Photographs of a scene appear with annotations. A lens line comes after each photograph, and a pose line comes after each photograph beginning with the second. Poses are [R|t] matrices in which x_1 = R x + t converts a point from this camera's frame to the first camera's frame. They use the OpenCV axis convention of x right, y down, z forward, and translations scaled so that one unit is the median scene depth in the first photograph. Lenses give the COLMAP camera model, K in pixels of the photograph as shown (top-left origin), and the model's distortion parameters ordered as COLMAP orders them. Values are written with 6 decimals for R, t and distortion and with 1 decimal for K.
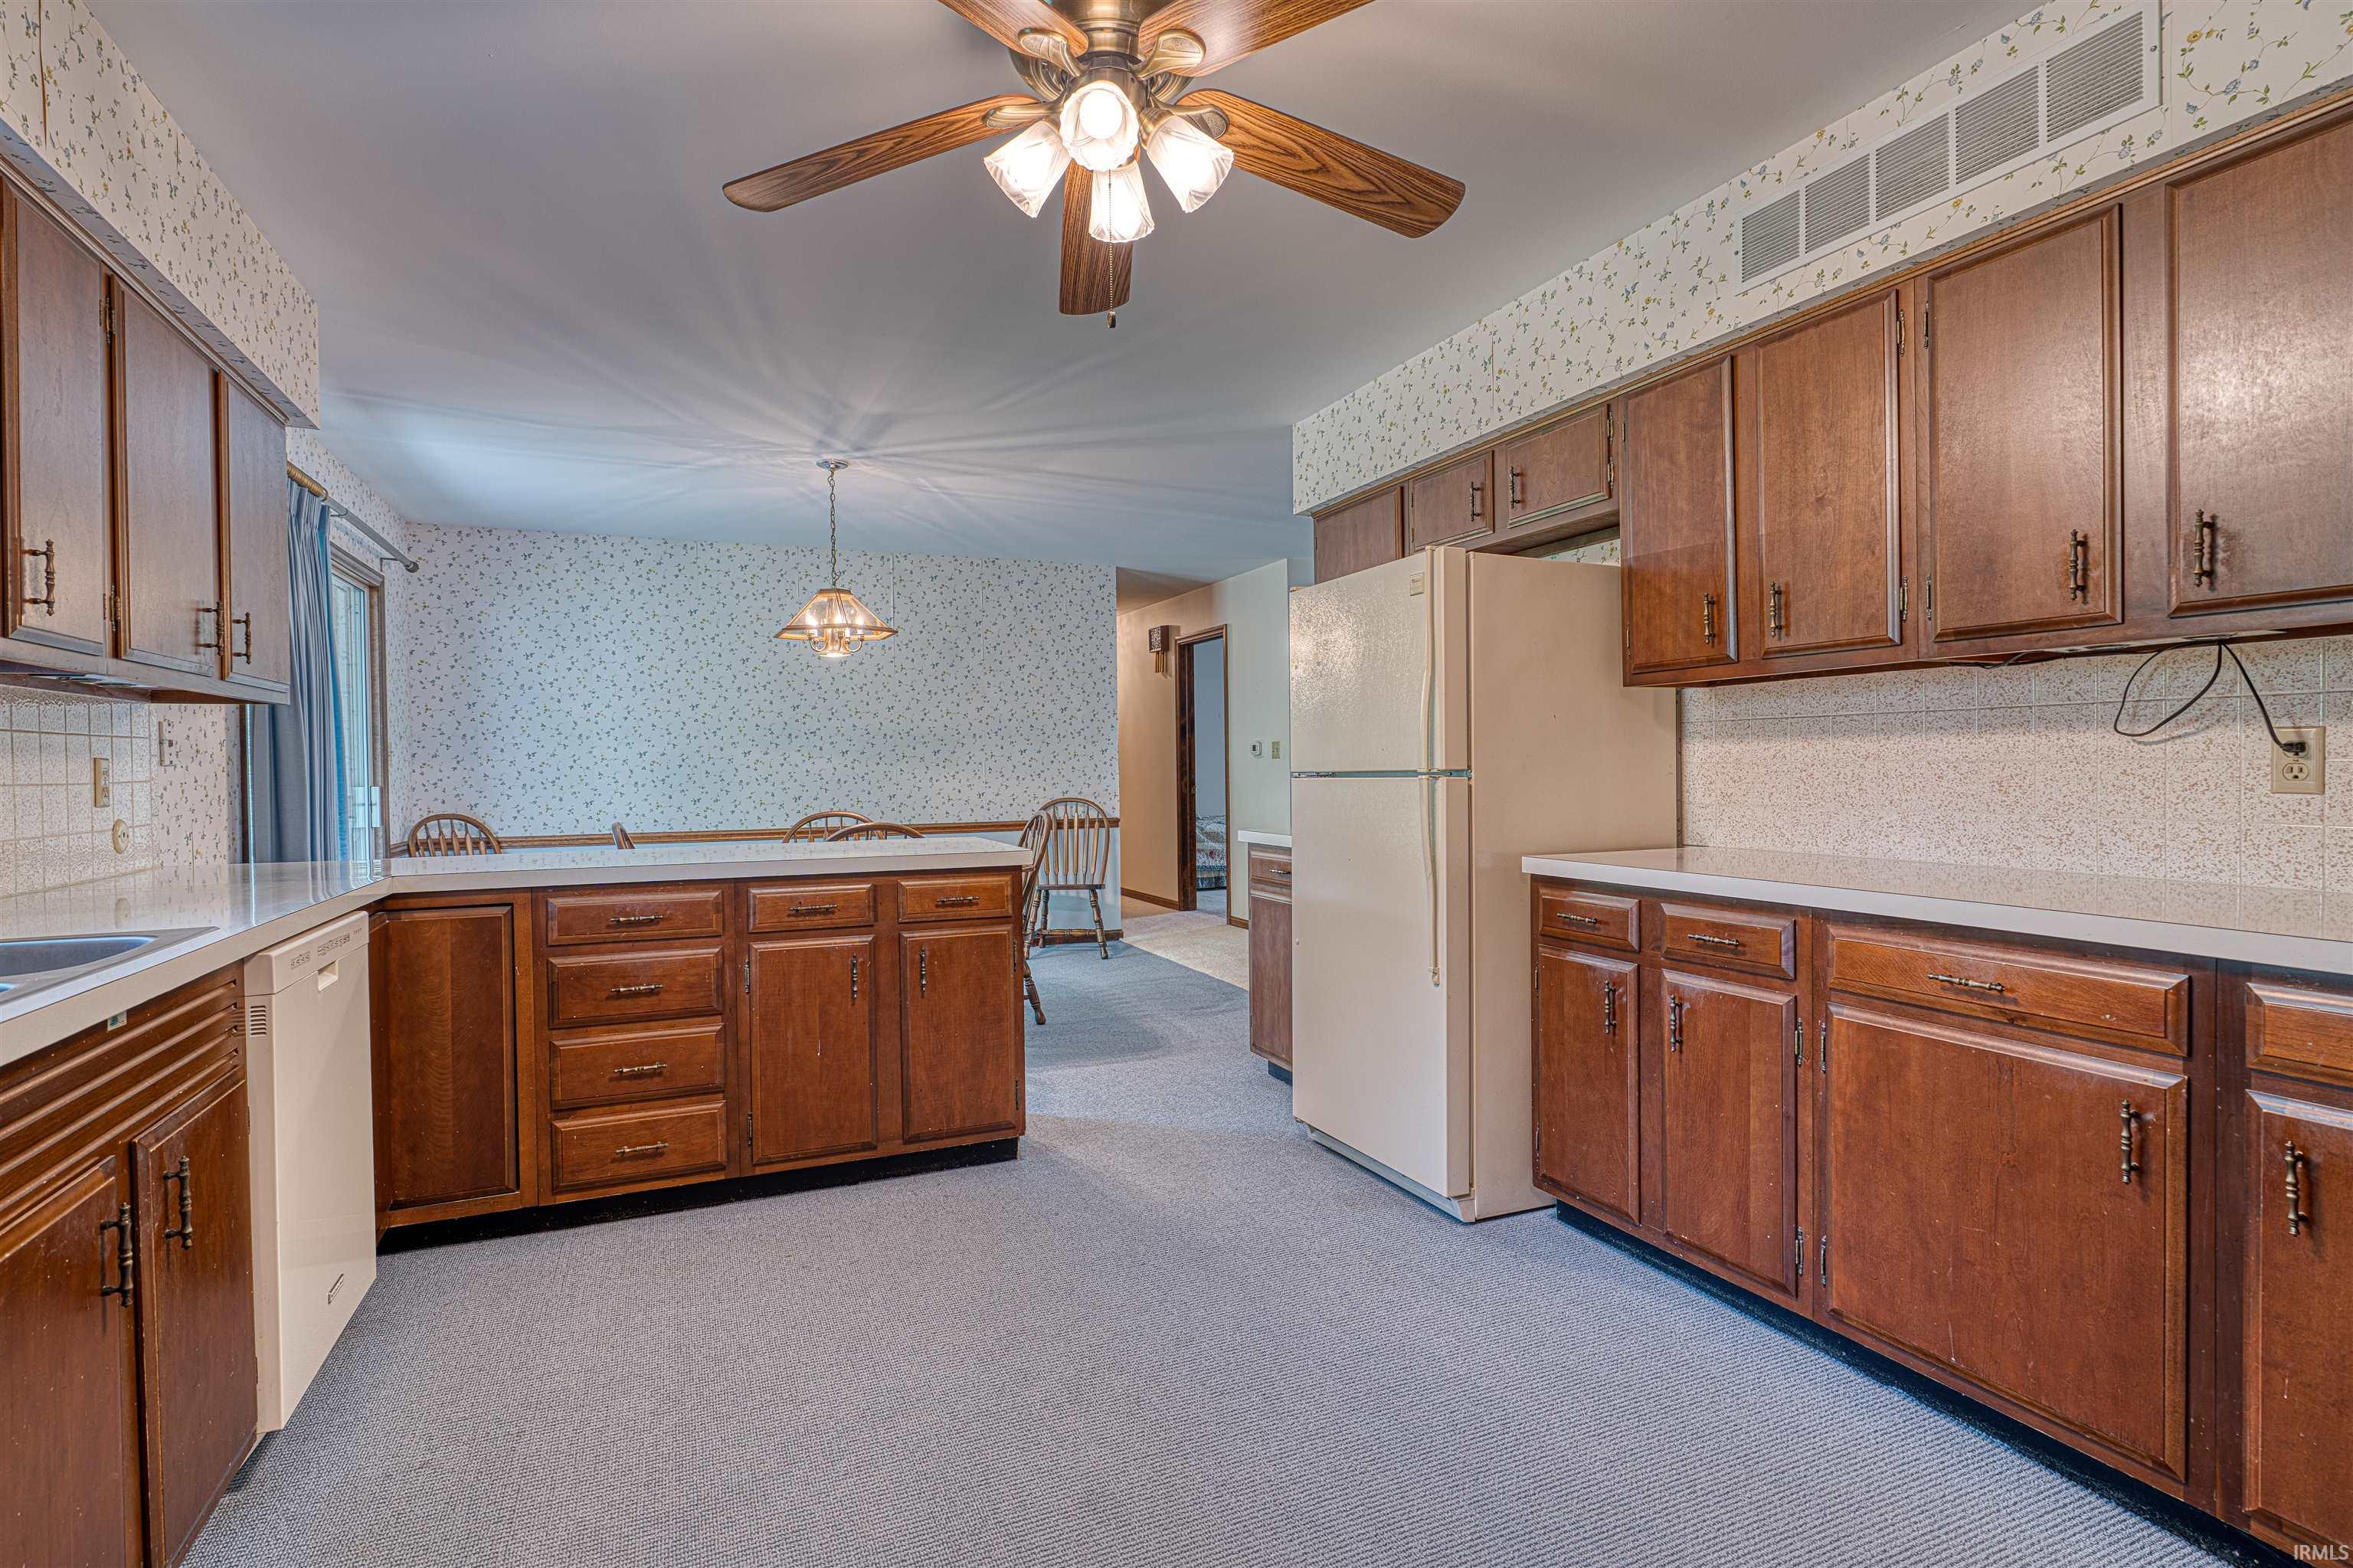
lens RADIAL K [[1152.5, 0, 1178.7], [0, 1152.5, 779.3], [0, 0, 1]] dist [-0.004691, 0.001823]
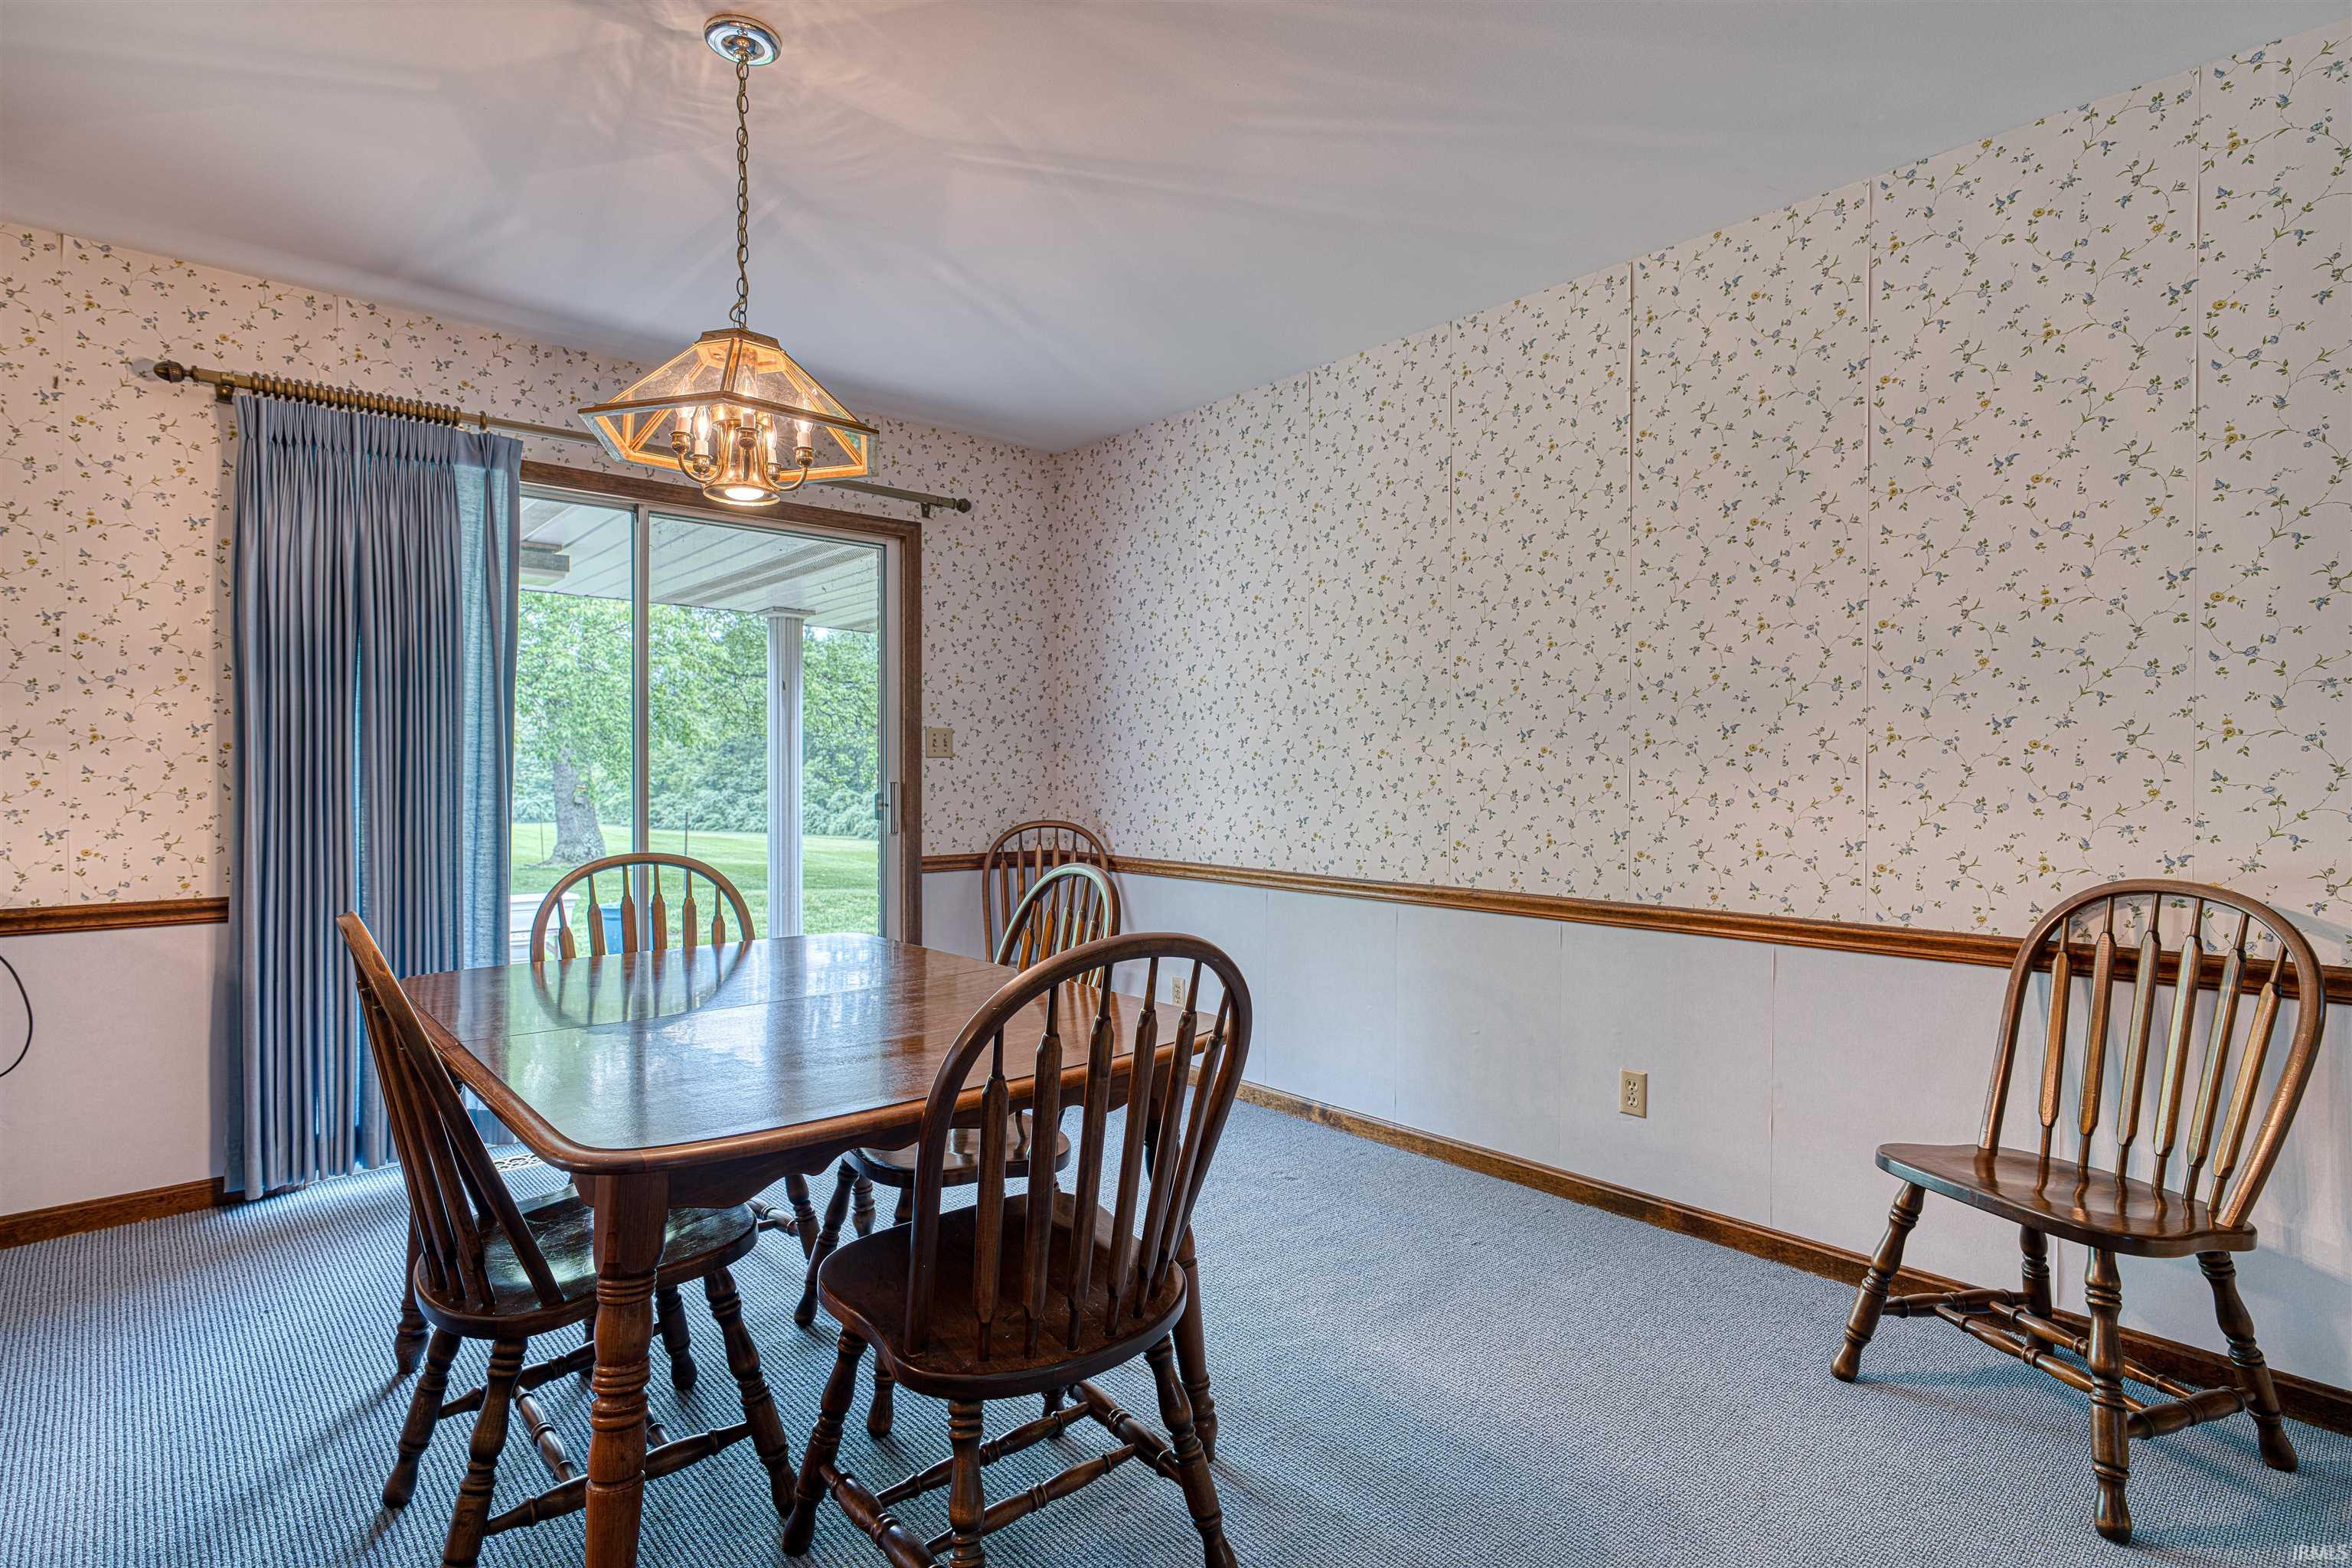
lens RADIAL K [[1152.0, 0, 1187.8], [0, 1152.0, 786.9], [0, 0, 1]] dist [-0.004691, 0.001823]
pose [[0.307256, 0.027028, -0.951243, 0.107118], [-0.018122, 0.999581, 0.022548, -0.009740], [0.951454, 0.010310, 0.307617, 0.708450]]
